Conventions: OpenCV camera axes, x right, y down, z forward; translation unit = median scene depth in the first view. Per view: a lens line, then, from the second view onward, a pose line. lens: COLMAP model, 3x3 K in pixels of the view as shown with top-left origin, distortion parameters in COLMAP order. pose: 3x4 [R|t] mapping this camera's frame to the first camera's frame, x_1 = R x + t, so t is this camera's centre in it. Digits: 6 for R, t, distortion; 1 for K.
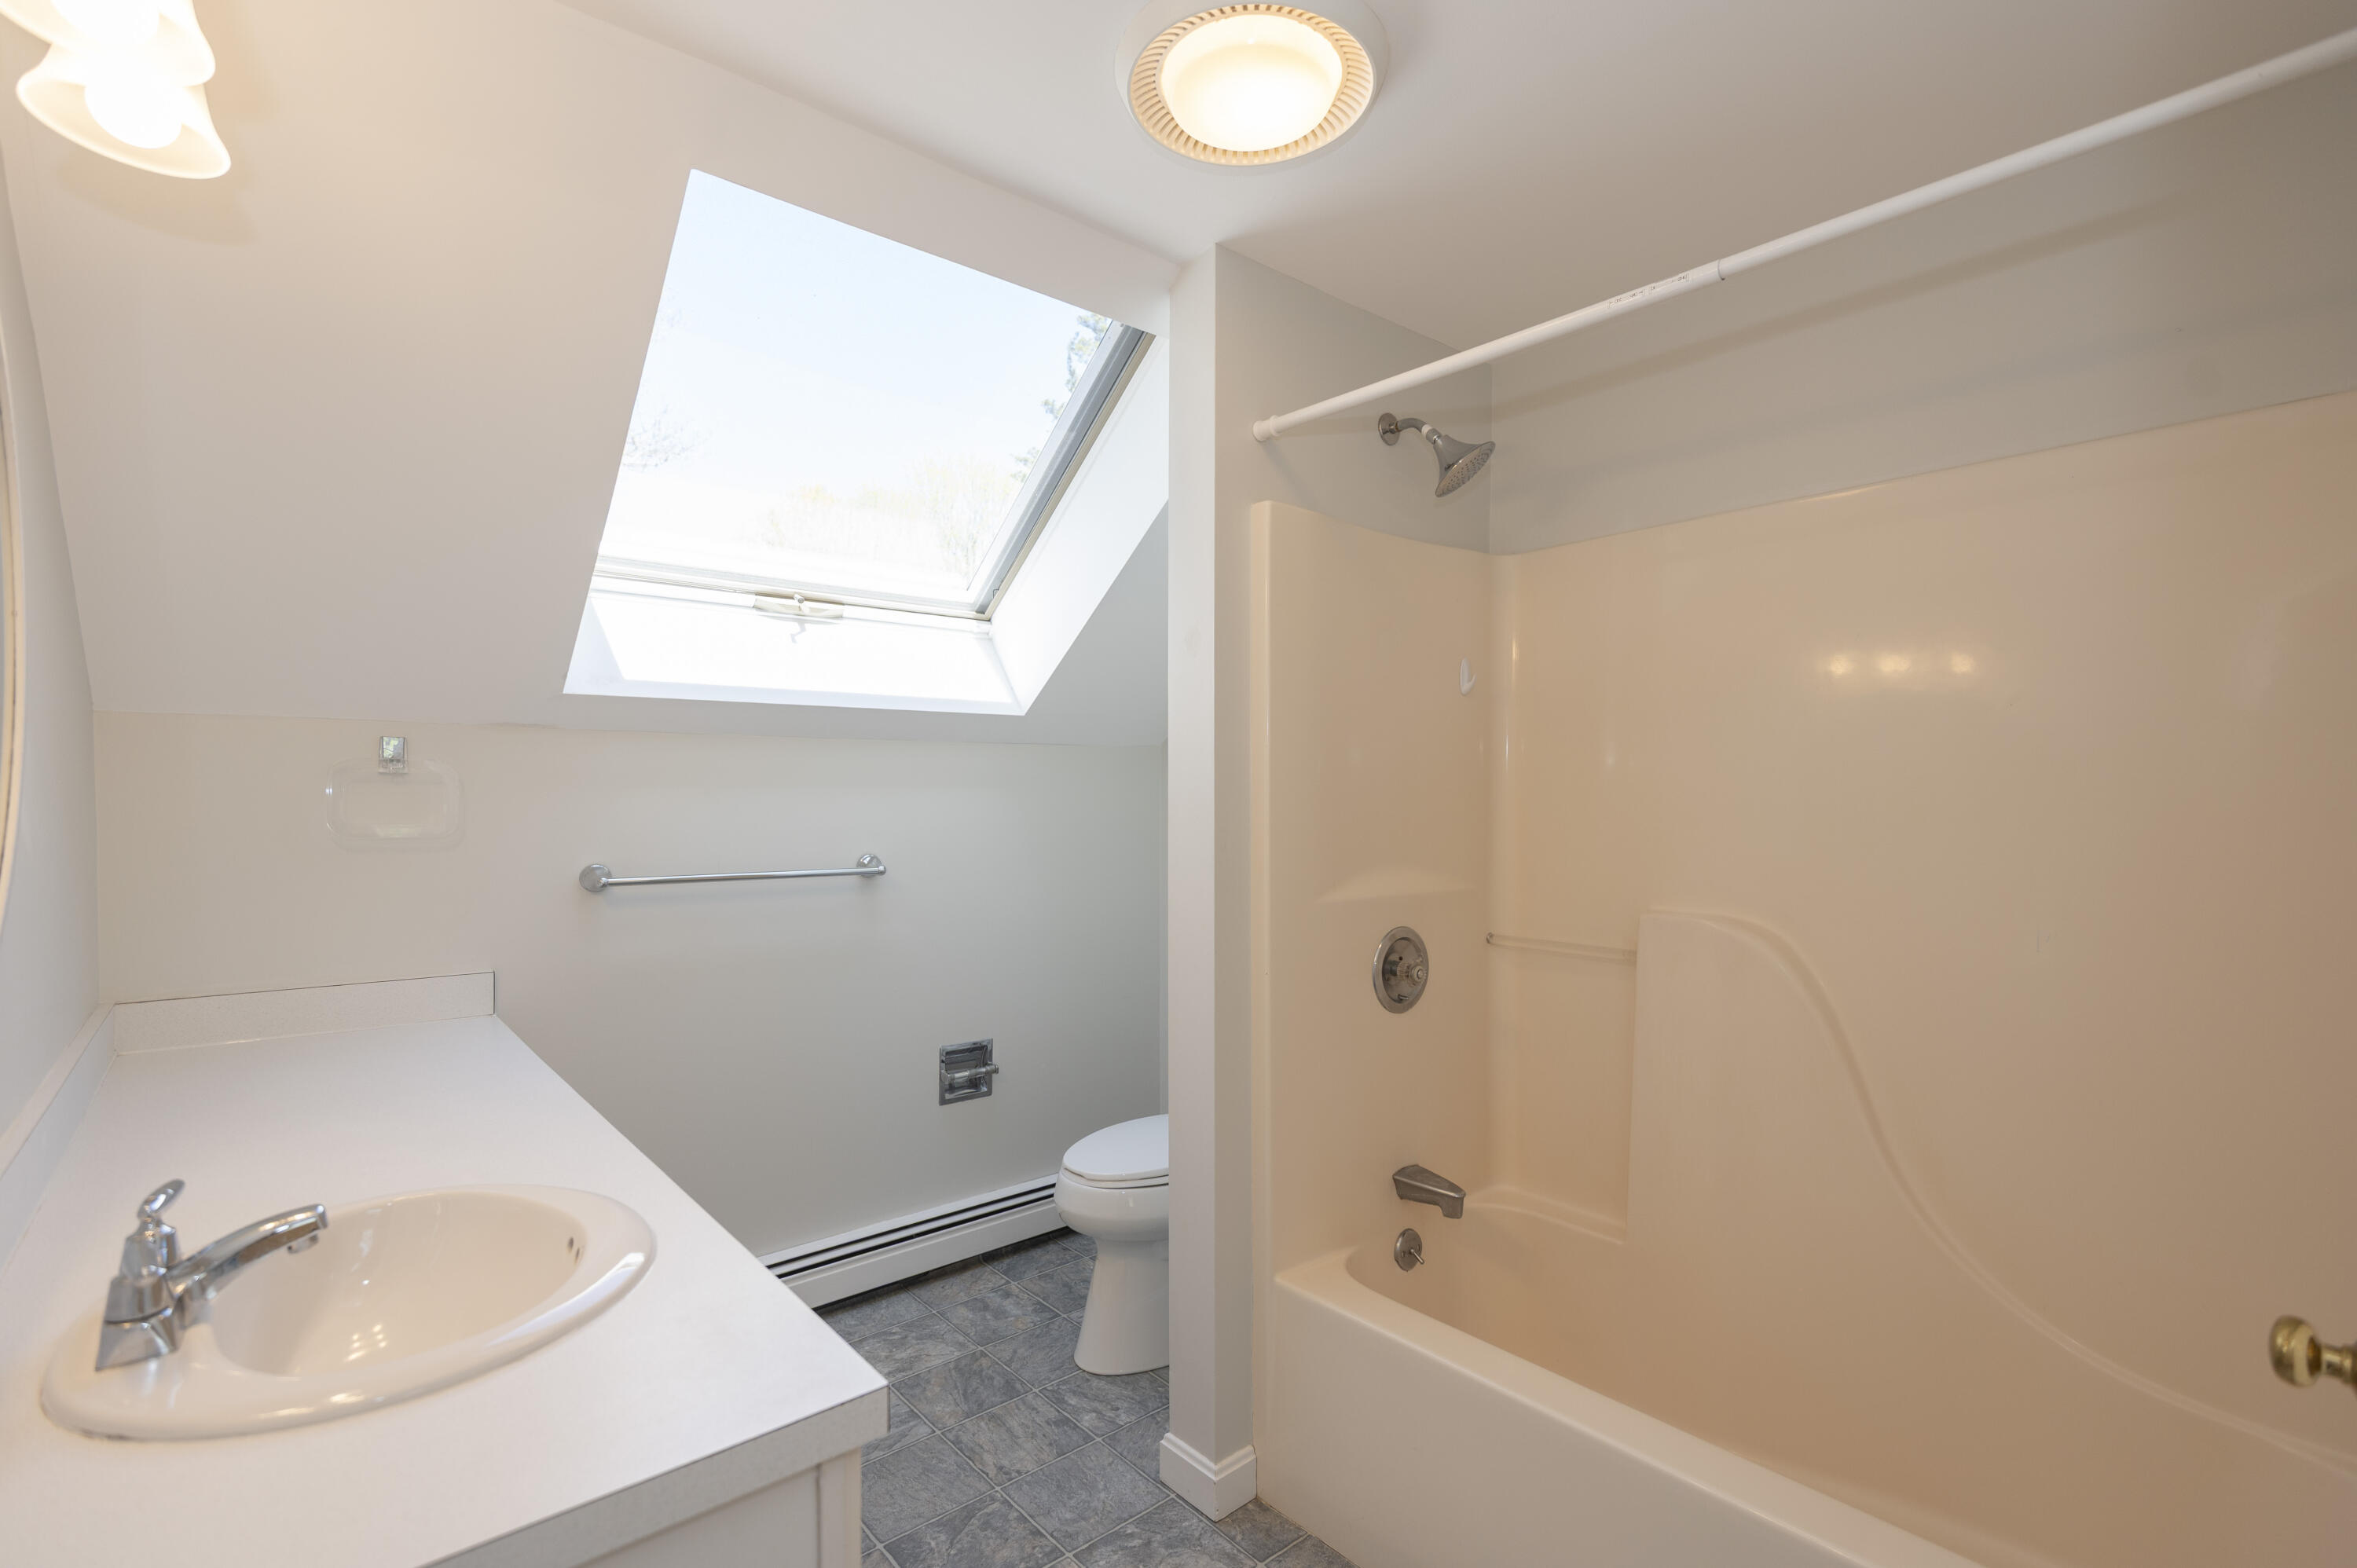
lens RADIAL K [[1062.2, 0, 1186.6], [0, 1062.2, 778.4], [0, 0, 1]] dist [0.035913, -0.014891]
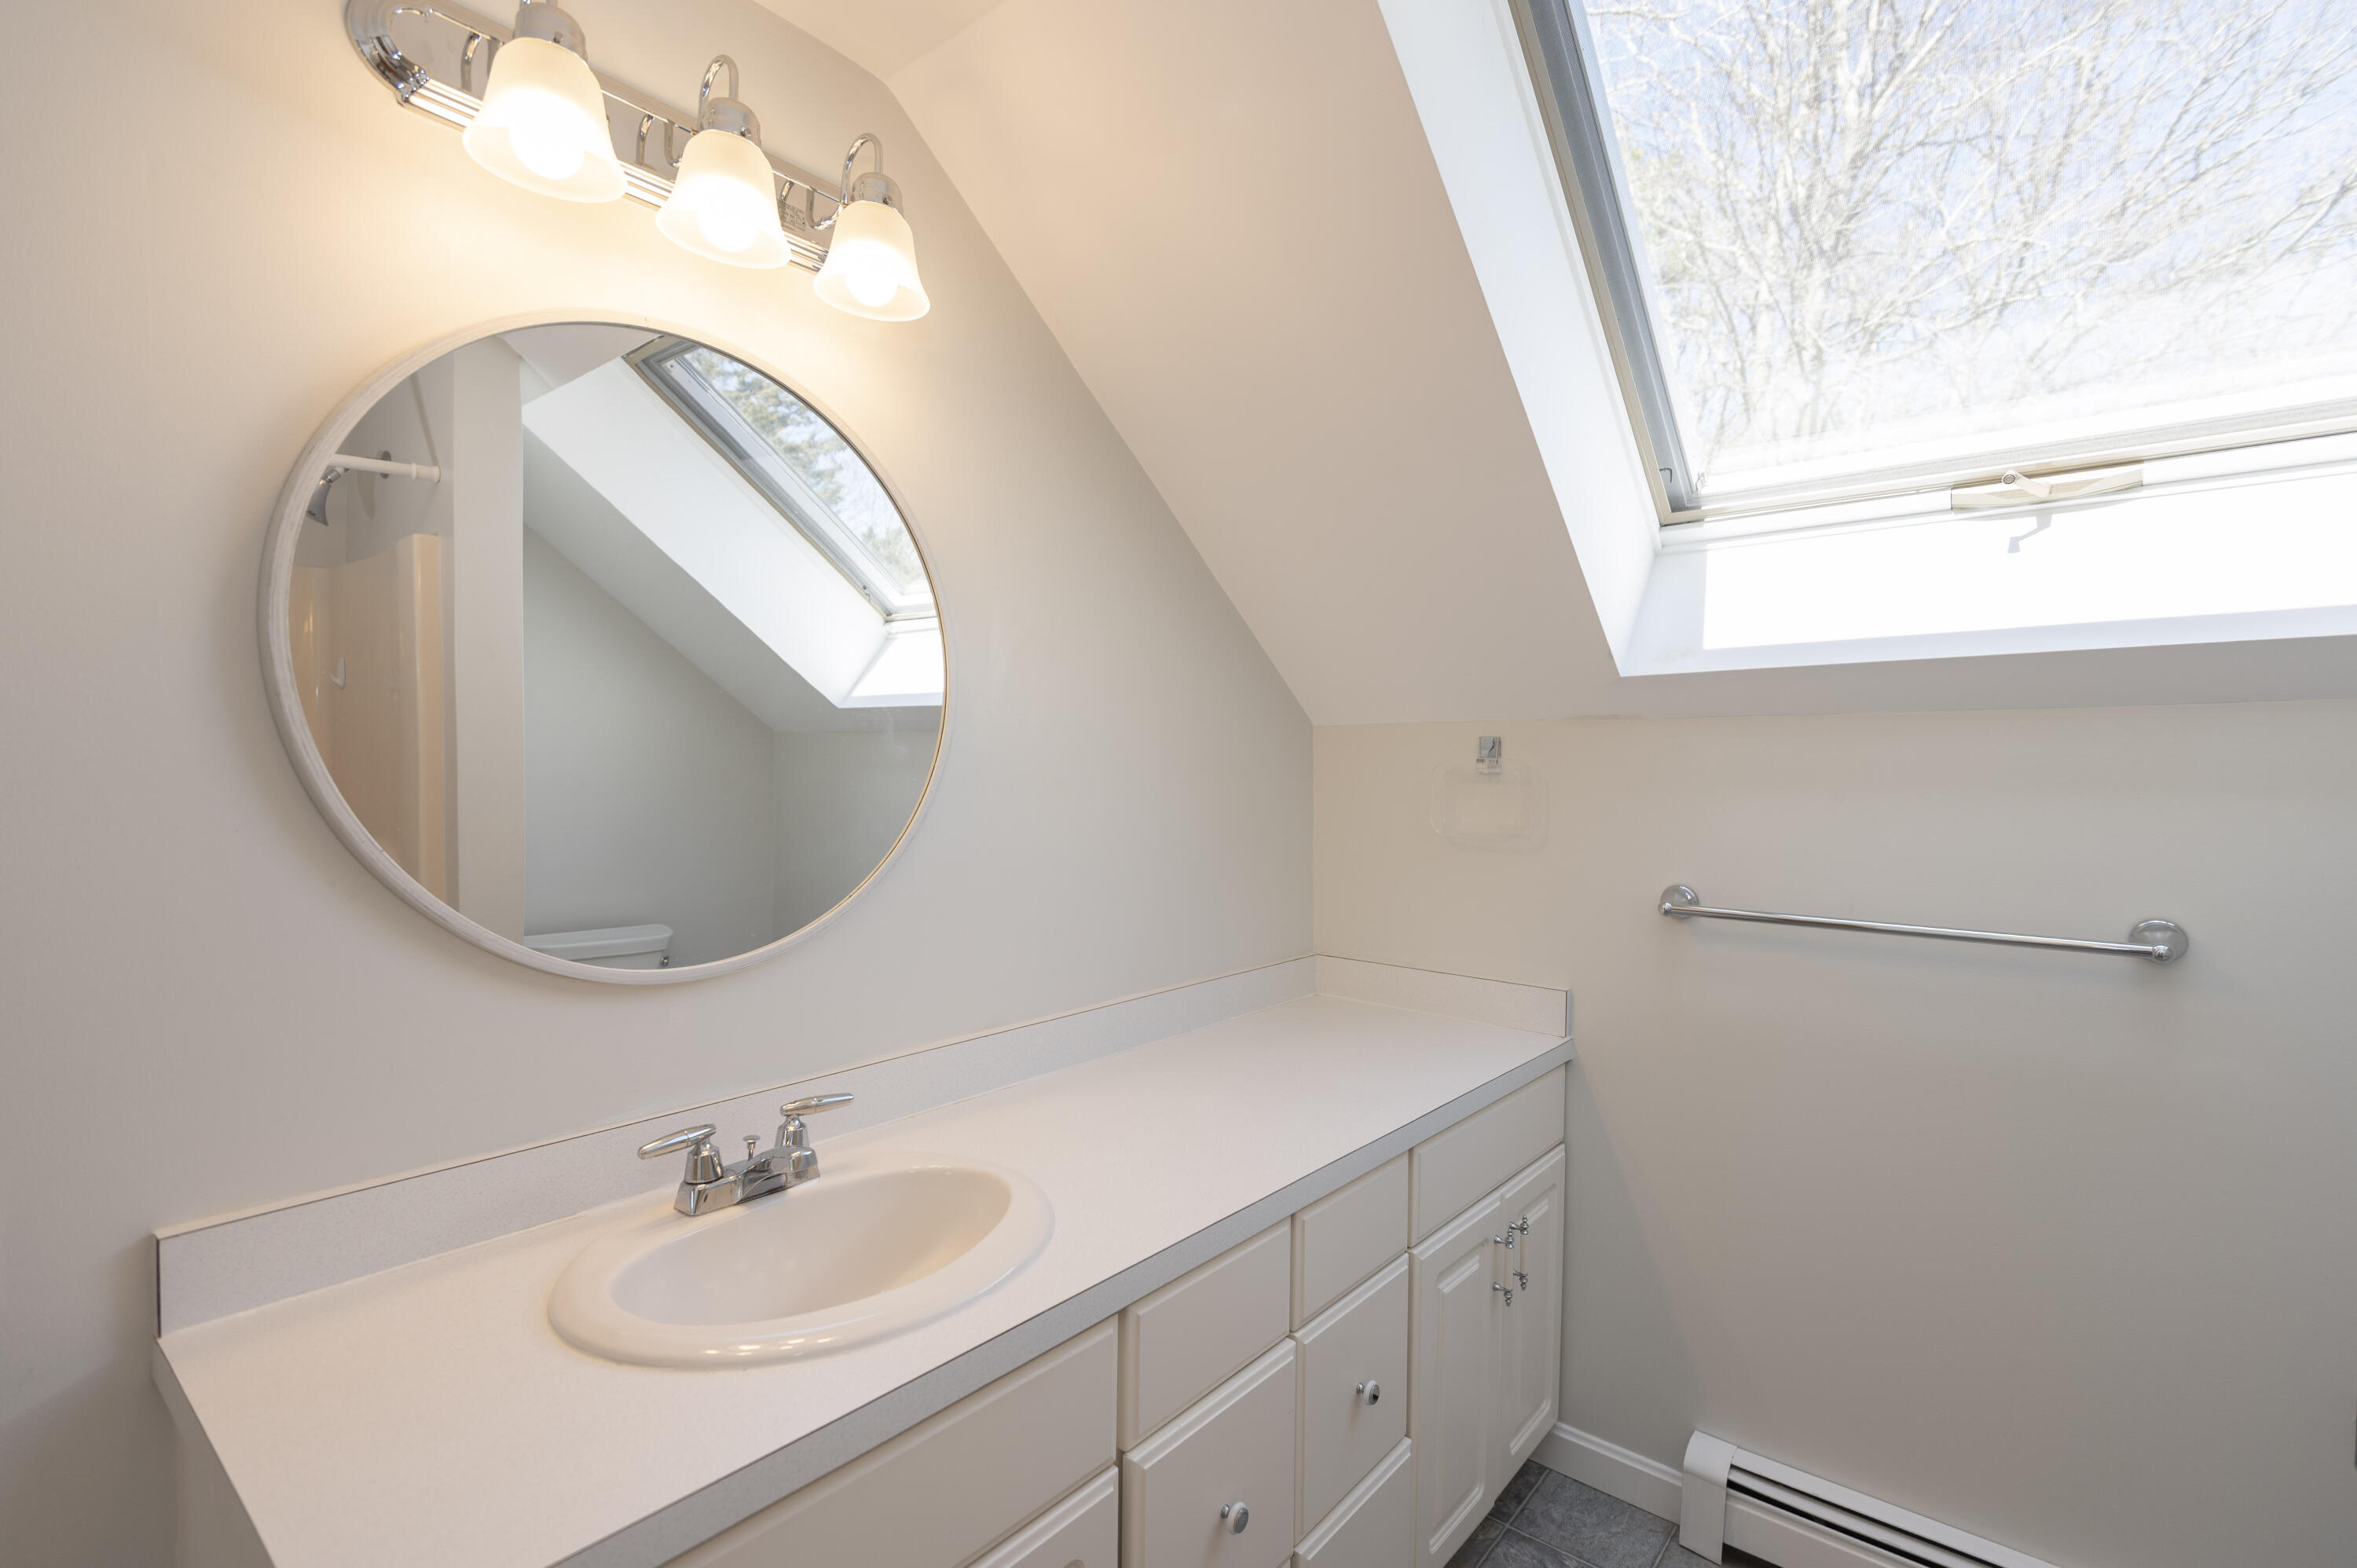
lens RADIAL K [[1062.2, 0, 1186.6], [0, 1062.2, 778.4], [0, 0, 1]] dist [0.035913, -0.014891]
pose [[0.172281, 0.001909, -0.985046, 0.151136], [0.004193, 0.999988, 0.002671, -0.003044], [0.985039, -0.004591, 0.172271, 0.435865]]
